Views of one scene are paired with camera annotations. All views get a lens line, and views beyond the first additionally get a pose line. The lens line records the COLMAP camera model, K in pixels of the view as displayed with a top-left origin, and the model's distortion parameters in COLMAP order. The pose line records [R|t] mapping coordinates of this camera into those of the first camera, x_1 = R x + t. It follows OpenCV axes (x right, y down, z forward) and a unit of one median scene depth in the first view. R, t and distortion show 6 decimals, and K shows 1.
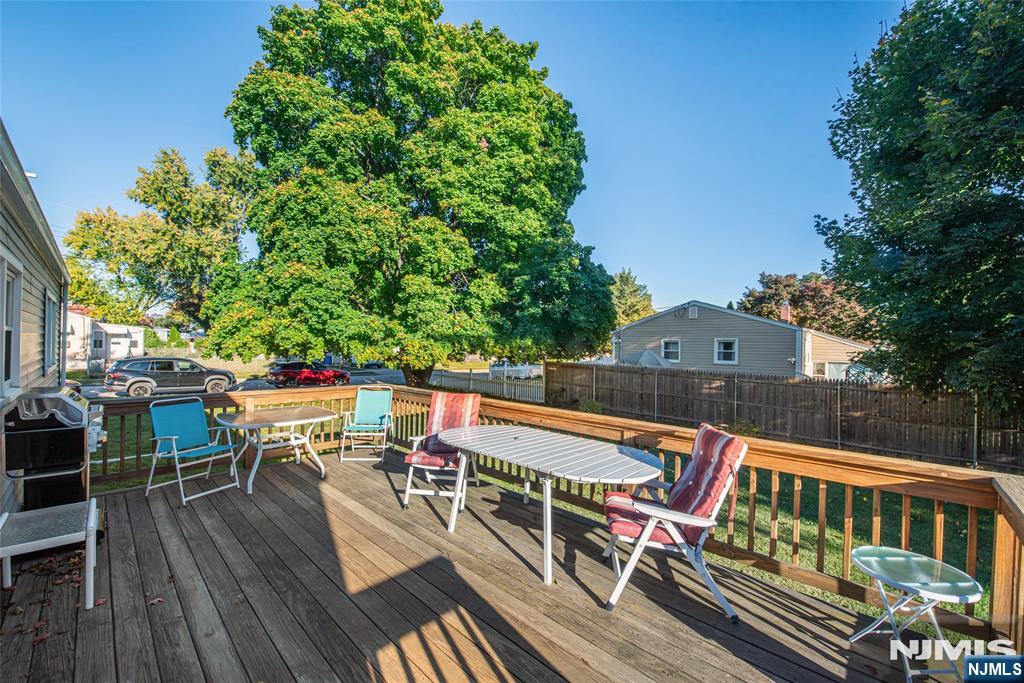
lens RADIAL K [[408.8, 0, 512.4], [0, 408.8, 351.6], [0, 0, 1]] dist [0.001054, 0.000020]
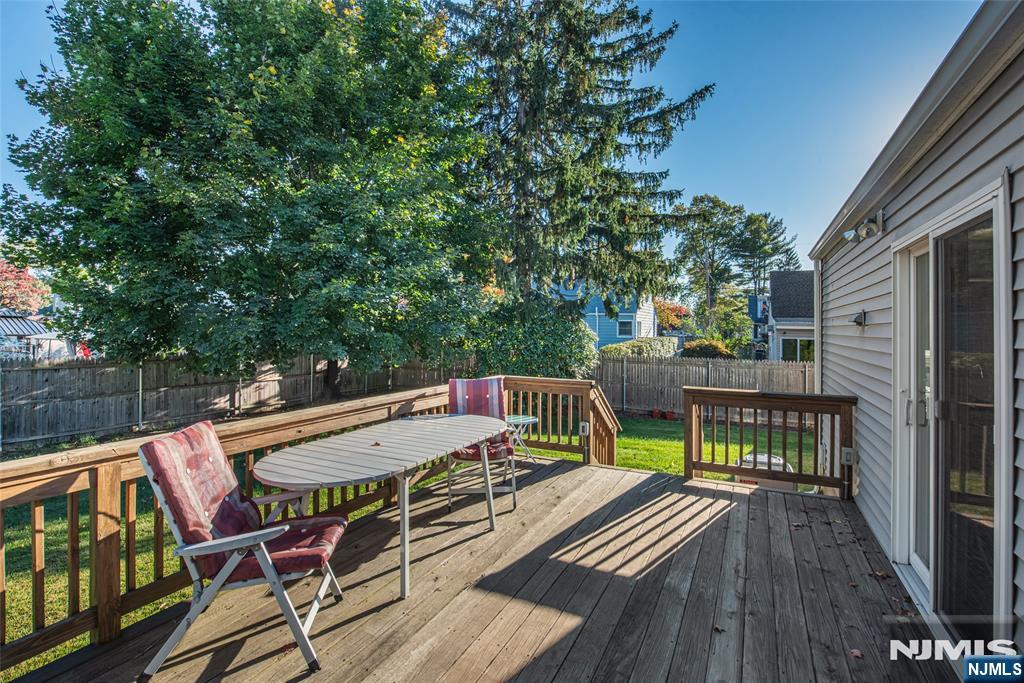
lens RADIAL K [[453.6, 0, 520.8], [0, 453.6, 329.6], [0, 0, 1]] dist [-0.001752, -0.000653]
pose [[-0.277783, -0.019070, 0.960455, -1.121778], [-0.003660, 0.999817, 0.018793, -0.026496], [-0.960637, 0.001706, -0.277802, 1.231989]]
